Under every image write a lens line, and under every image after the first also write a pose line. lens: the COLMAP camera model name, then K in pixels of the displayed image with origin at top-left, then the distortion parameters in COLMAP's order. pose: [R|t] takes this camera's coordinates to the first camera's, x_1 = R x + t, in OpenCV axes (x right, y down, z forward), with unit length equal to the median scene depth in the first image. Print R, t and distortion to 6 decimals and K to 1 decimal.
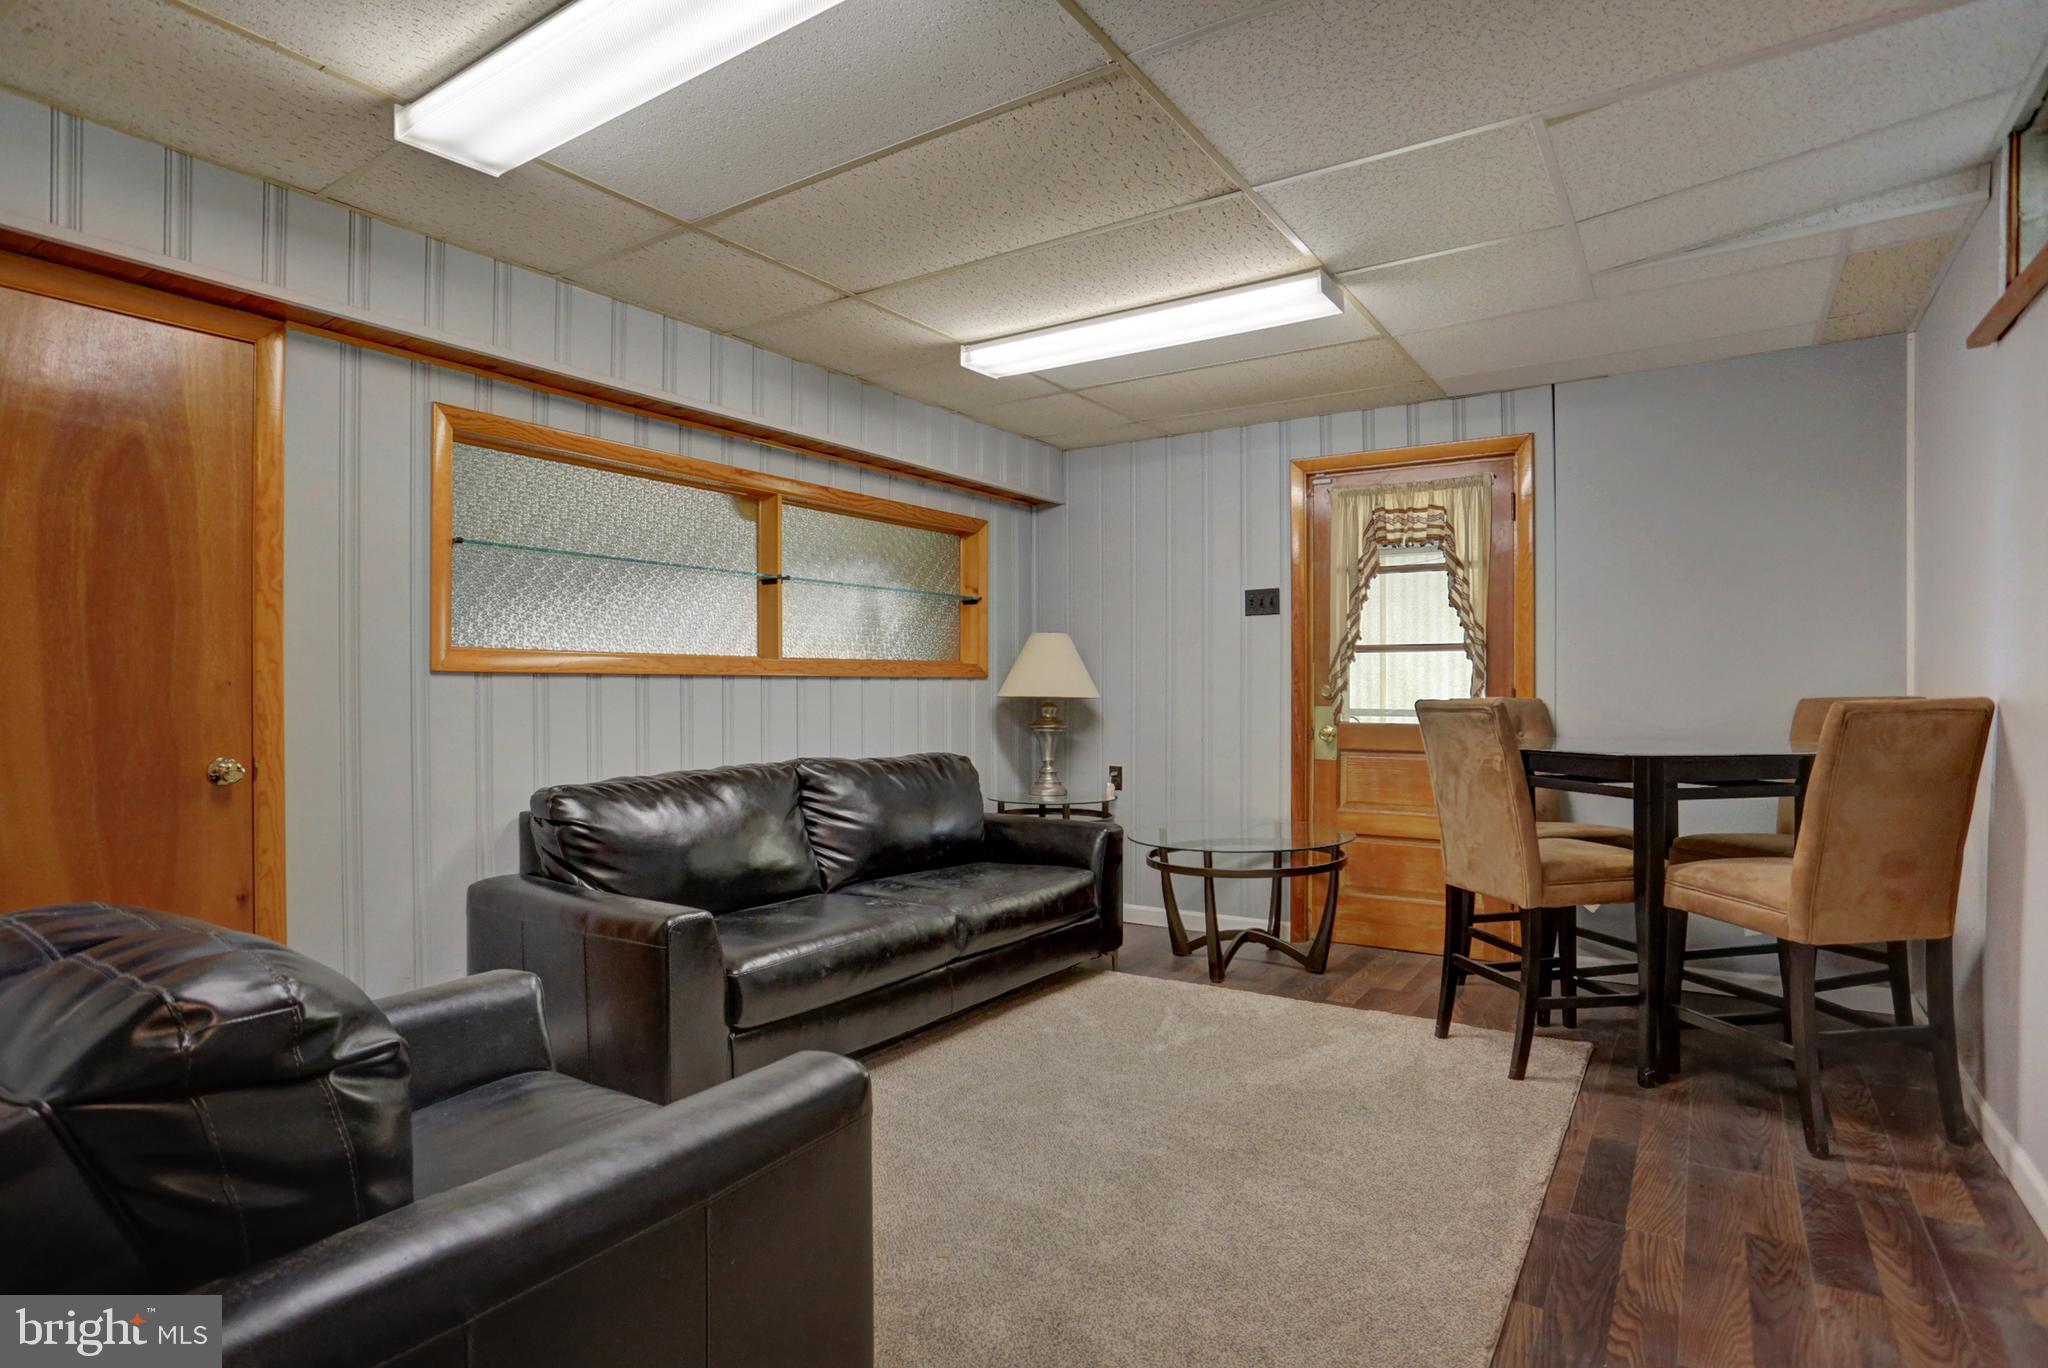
lens RADIAL K [[1037.7, 0, 1022.4], [0, 1037.7, 690.8], [0, 0, 1]] dist [-0.076893, 0.036106]
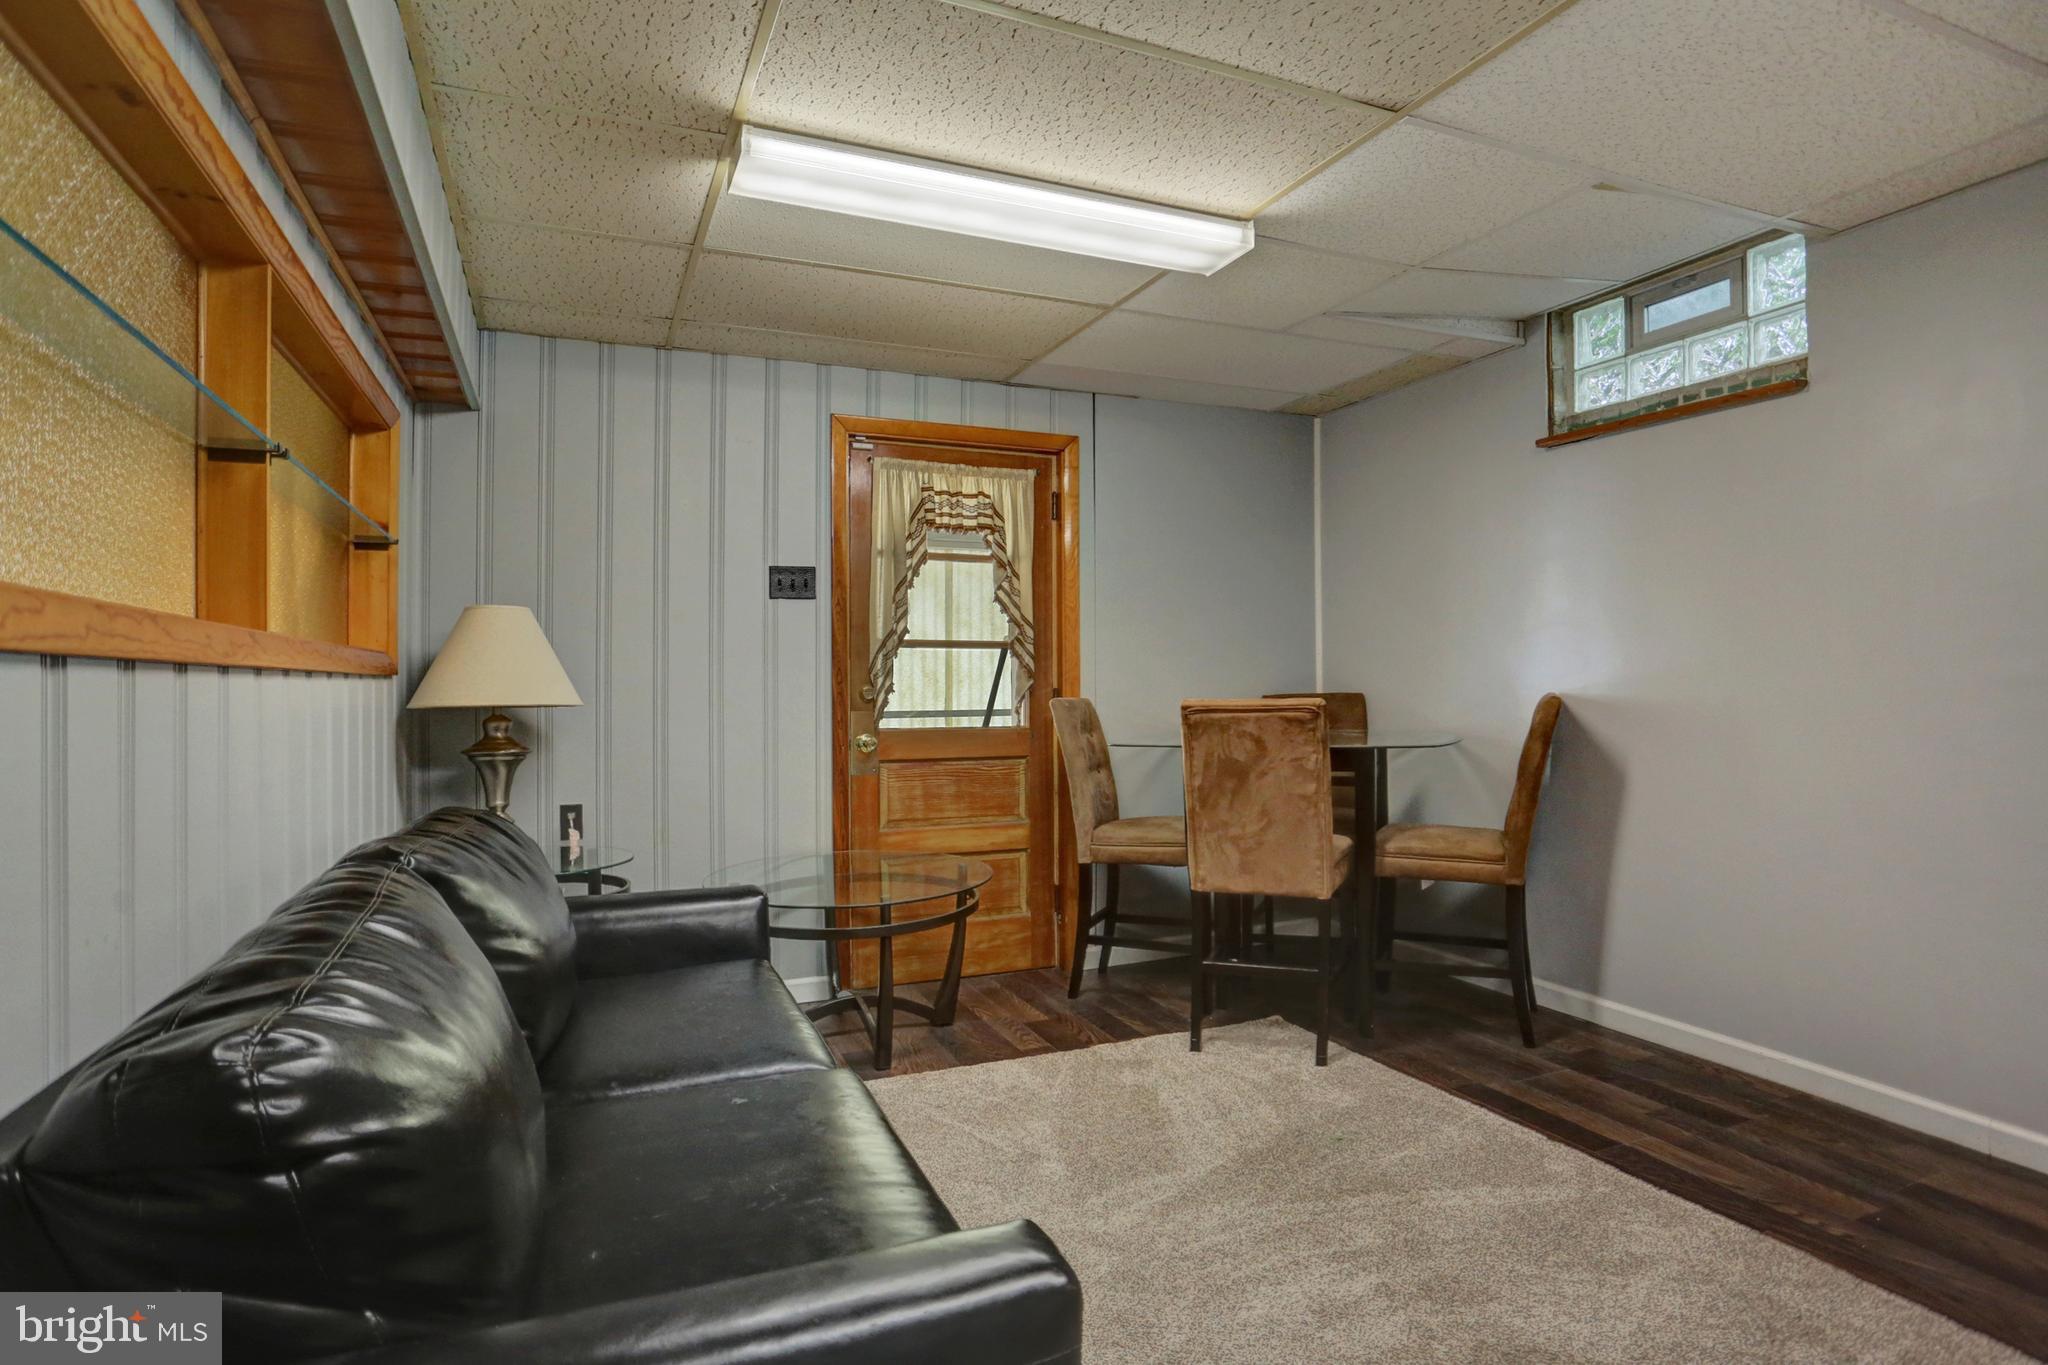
lens RADIAL K [[1065.3, 0, 1021.5], [0, 1065.3, 669.4], [0, 0, 1]] dist [-0.080946, 0.040741]
pose [[0.555723, 0.007954, 0.831330, -0.382080], [0.008103, 0.999855, -0.014983, -0.005177], [-0.831328, 0.015062, 0.555578, 0.431518]]
